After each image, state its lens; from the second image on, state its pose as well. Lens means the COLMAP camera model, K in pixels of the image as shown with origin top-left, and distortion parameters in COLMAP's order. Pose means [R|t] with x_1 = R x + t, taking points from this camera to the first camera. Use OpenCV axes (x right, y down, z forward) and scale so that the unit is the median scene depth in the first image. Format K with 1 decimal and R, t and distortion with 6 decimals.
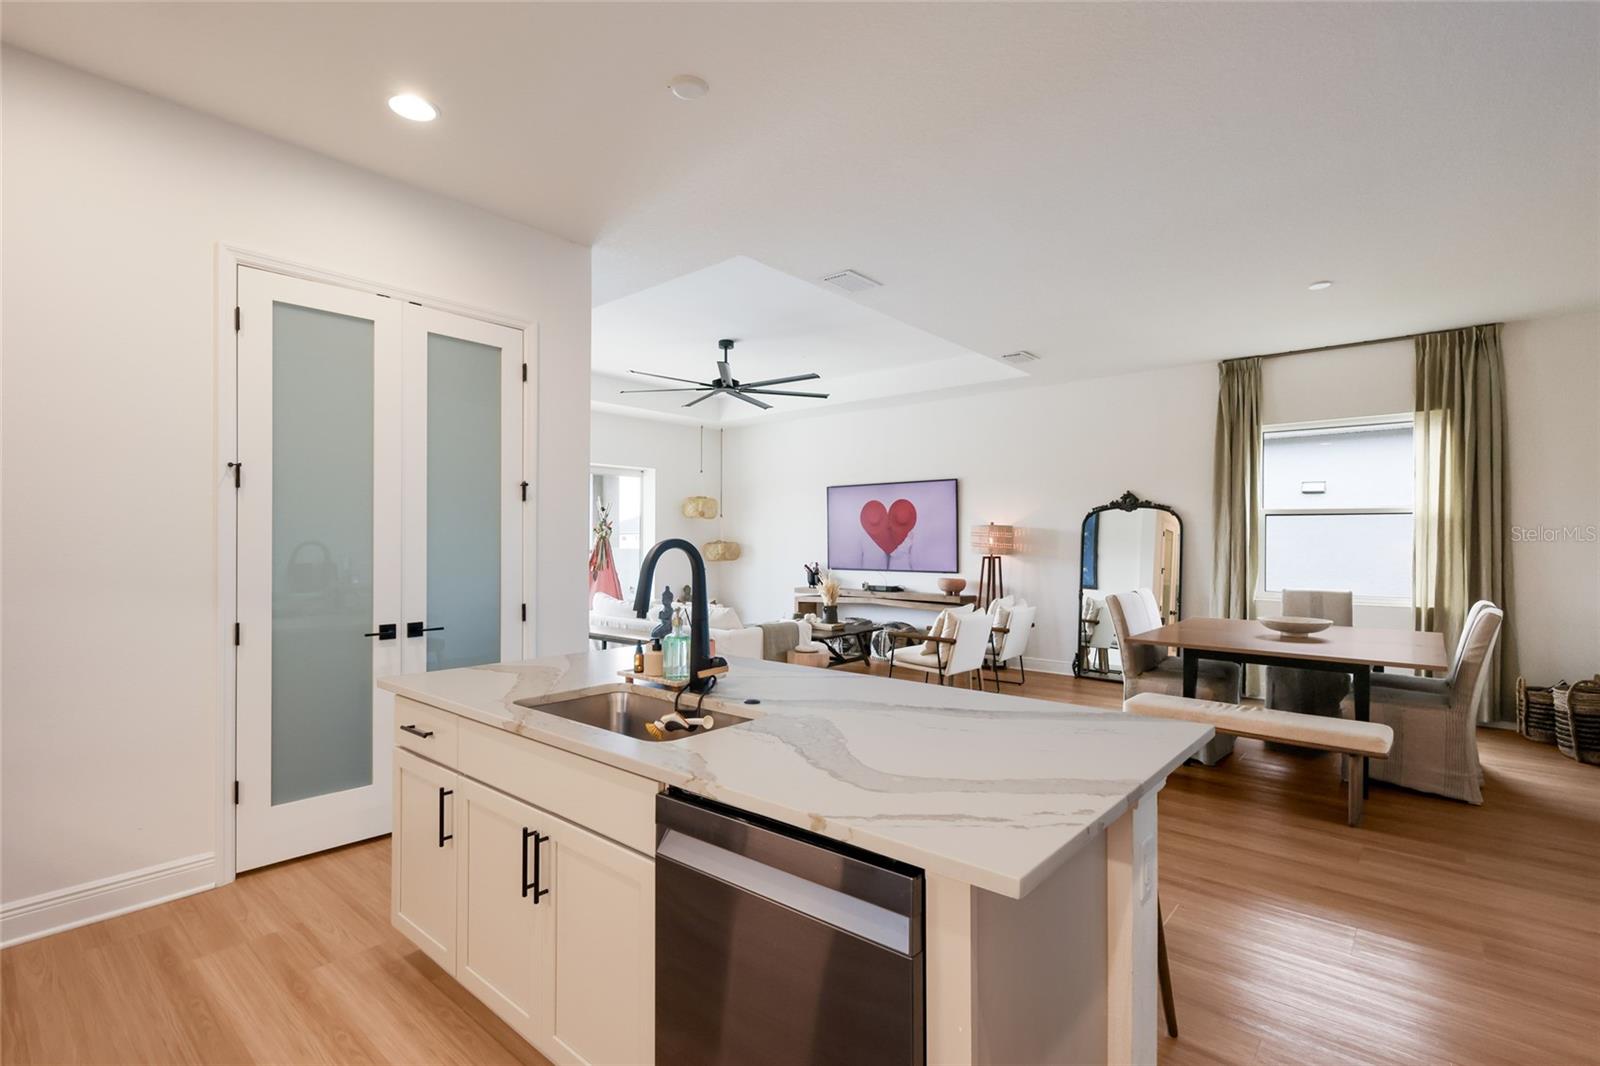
lens RADIAL K [[742.5, 0, 796.8], [0, 742.5, 540.5], [0, 0, 1]] dist [0.000754, 0.000299]
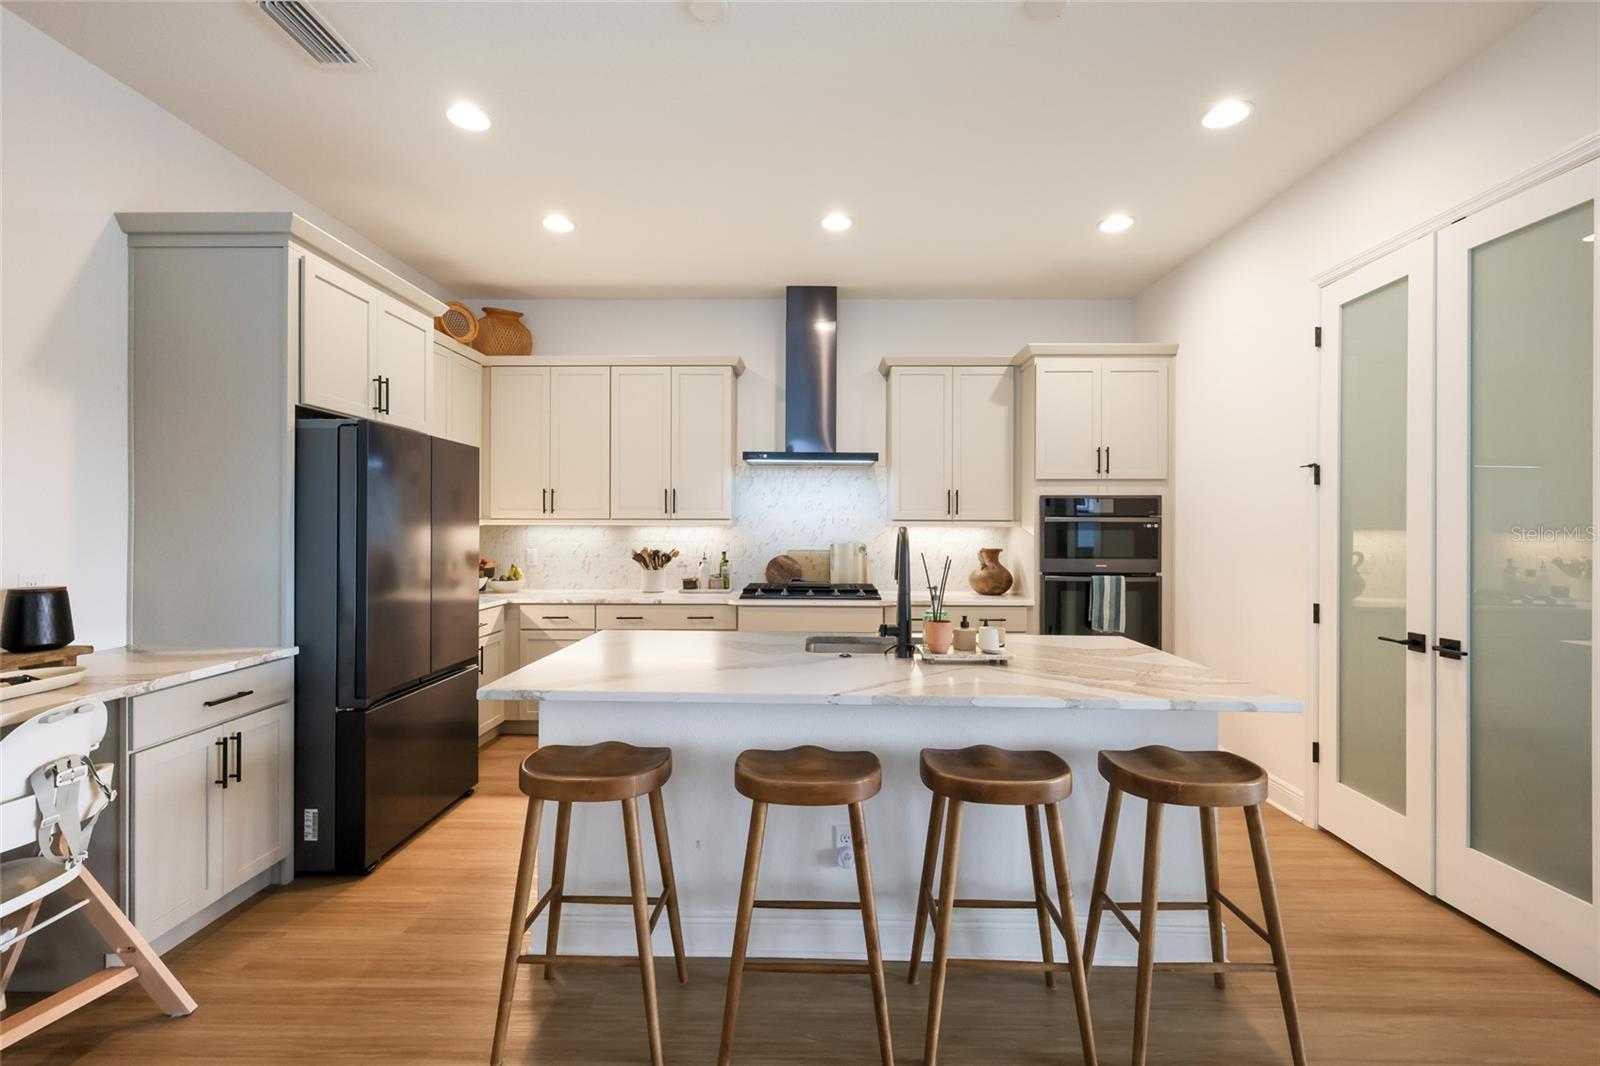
lens RADIAL K [[692.2, 0, 801.1], [0, 692.2, 528.6], [0, 0, 1]] dist [0.000493, -0.000044]
pose [[-0.769279, -0.004407, -0.638898, 0.195415], [-0.006394, 0.999979, 0.000801, -0.000017], [0.638882, 0.004701, -0.769291, 0.479416]]
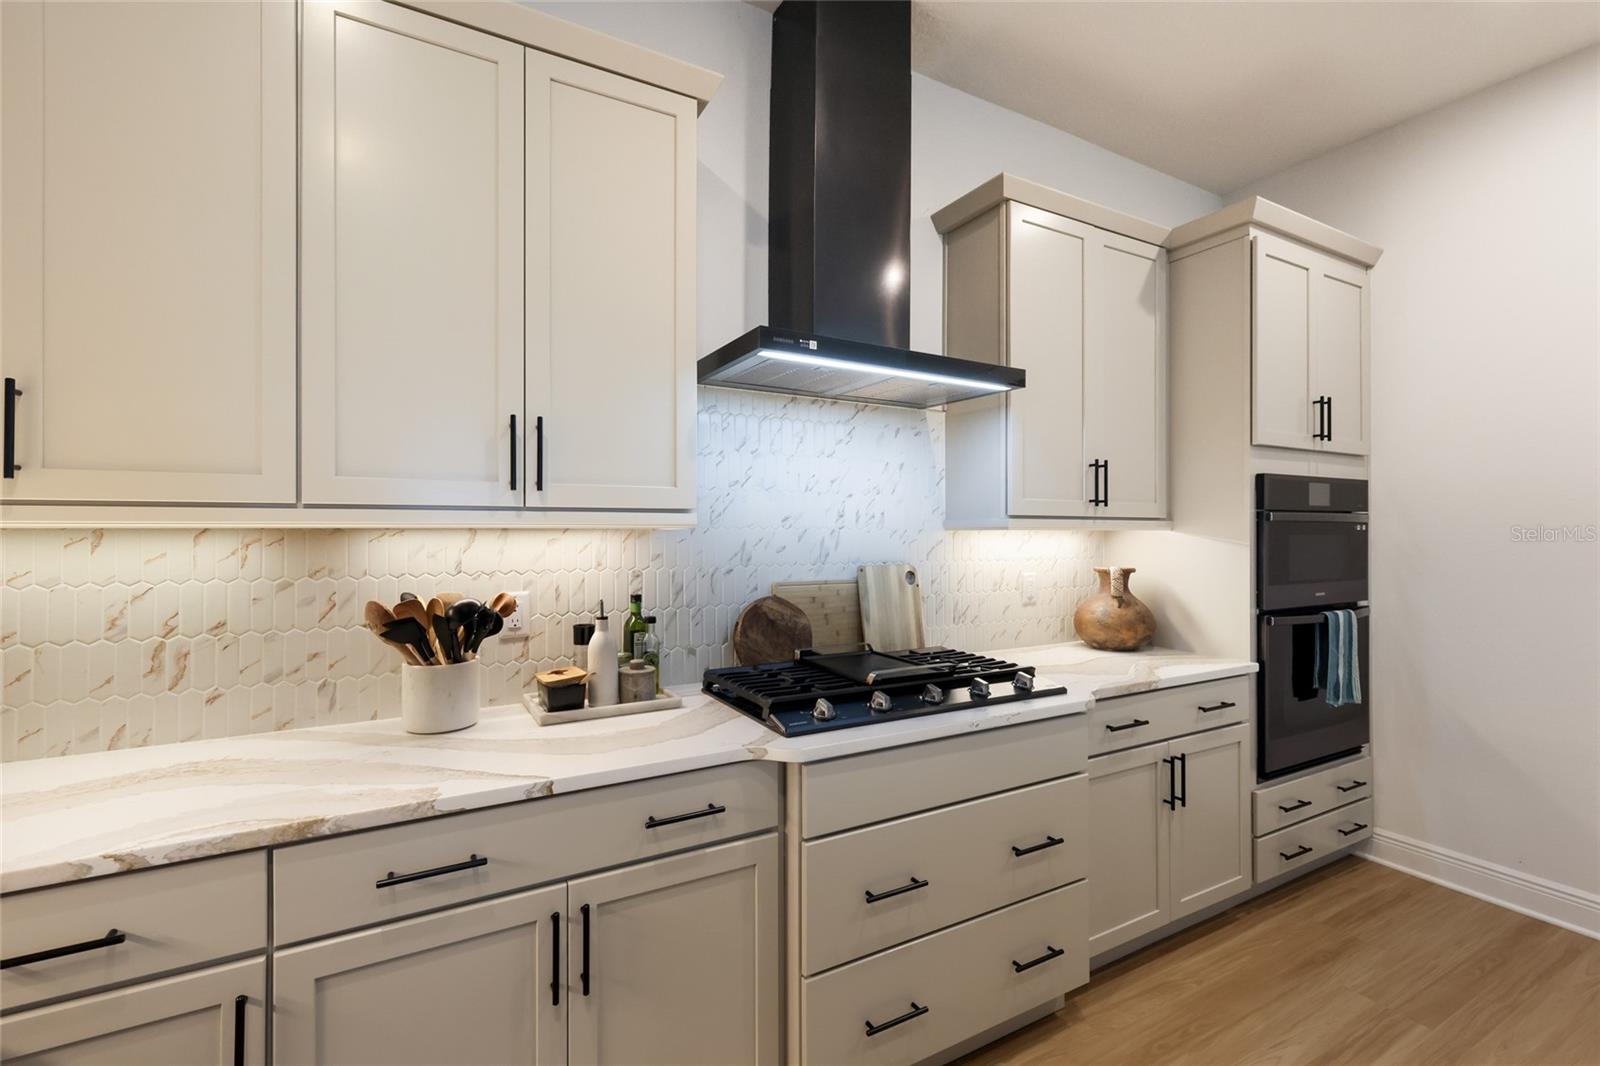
lens RADIAL K [[699.9, 0, 799.9], [0, 699.9, 529.0], [0, 0, 1]] dist [0.000123, -0.000472]
pose [[-0.343848, -0.006739, -0.939001, 0.062909], [-0.001687, 0.999977, -0.006559, 0.000074], [0.939024, -0.000672, -0.343852, 0.097256]]
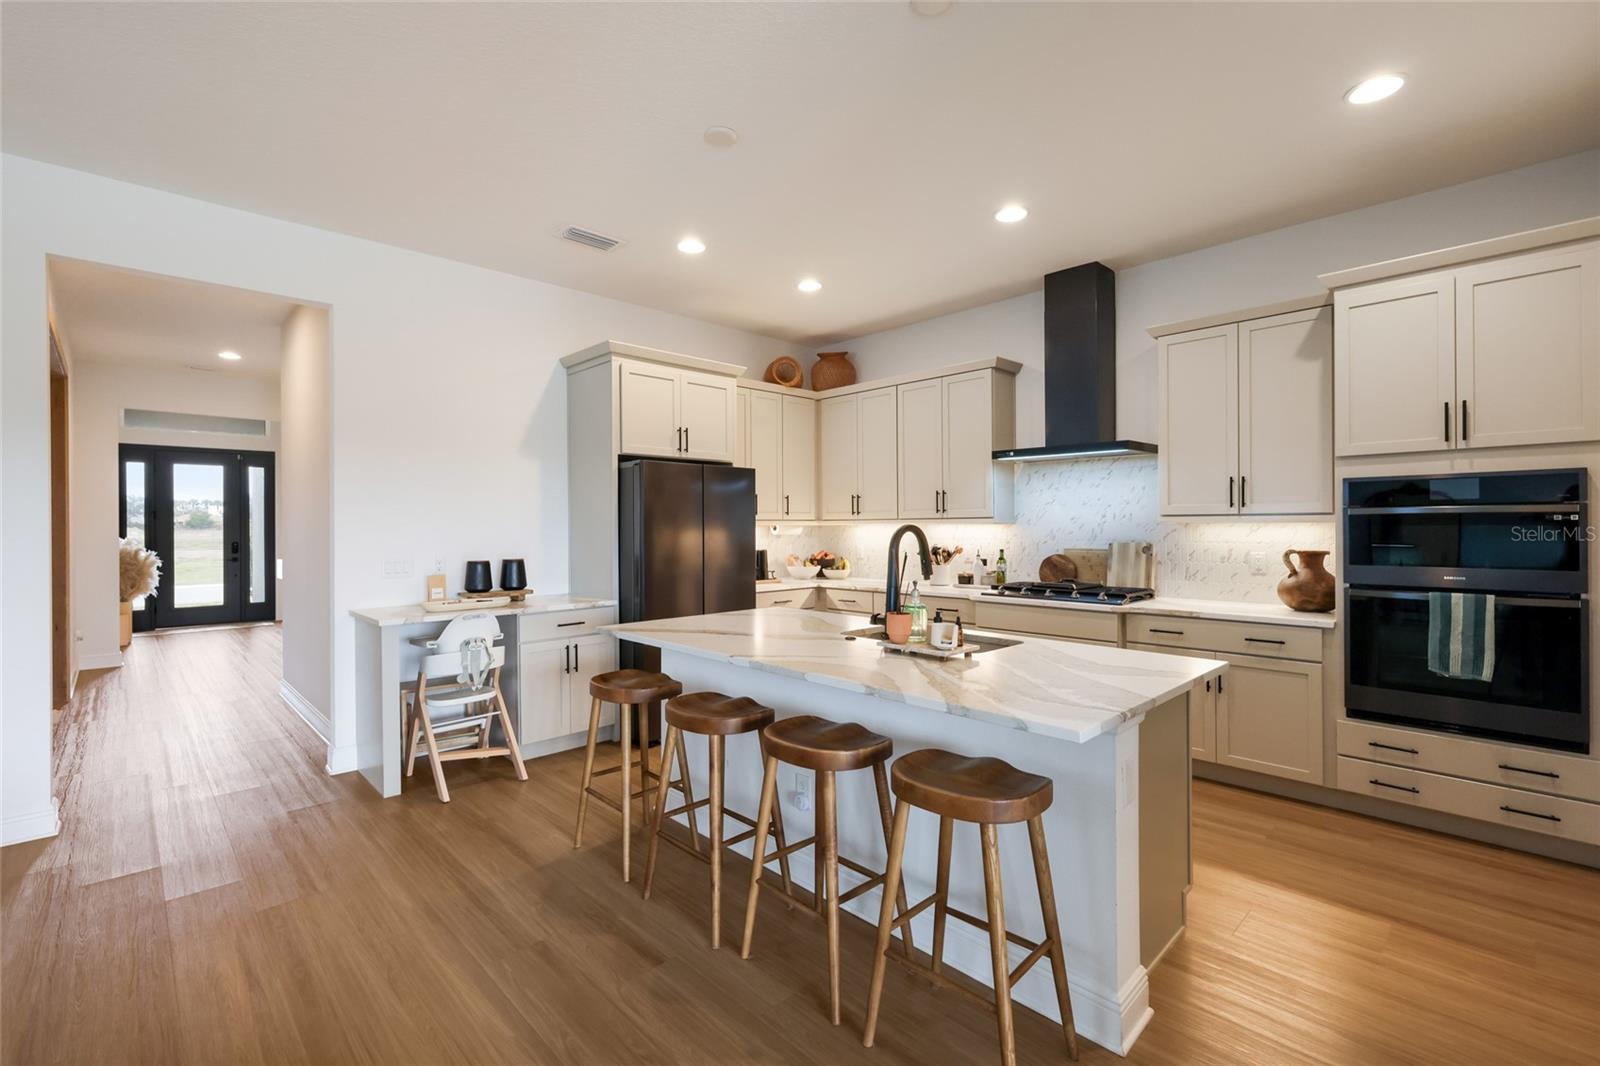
lens RADIAL K [[699.9, 0, 799.9], [0, 699.9, 529.0], [0, 0, 1]] dist [0.000123, -0.000472]
pose [[-0.996272, 0.002332, 0.086237, -0.019232], [0.002756, 0.999985, 0.004797, -0.000481], [-0.086224, 0.005017, -0.996263, 0.608620]]
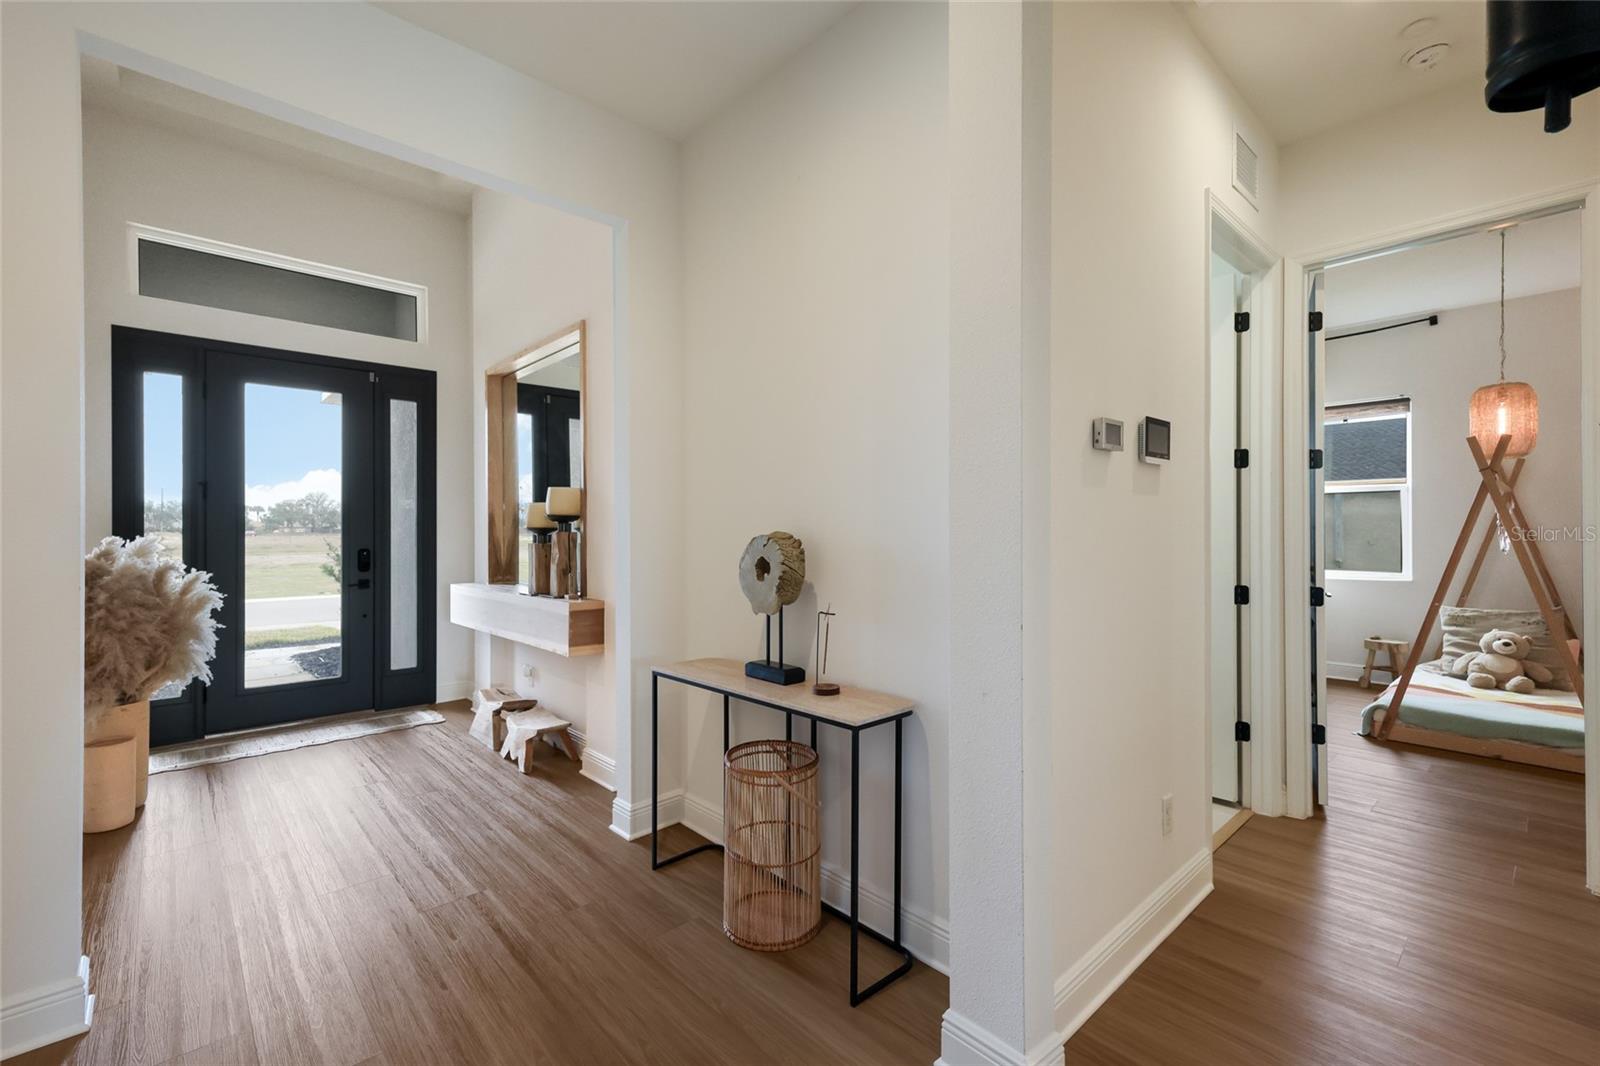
lens RADIAL K [[689.6, 0, 797.8], [0, 689.6, 526.1], [0, 0, 1]] dist [0.017754, -0.000152]
pose [[-0.993107, 0.002715, 0.117180, 0.654676], [0.001867, 0.999971, -0.007345, 0.011875], [-0.117196, -0.007075, -0.993084, 0.003064]]
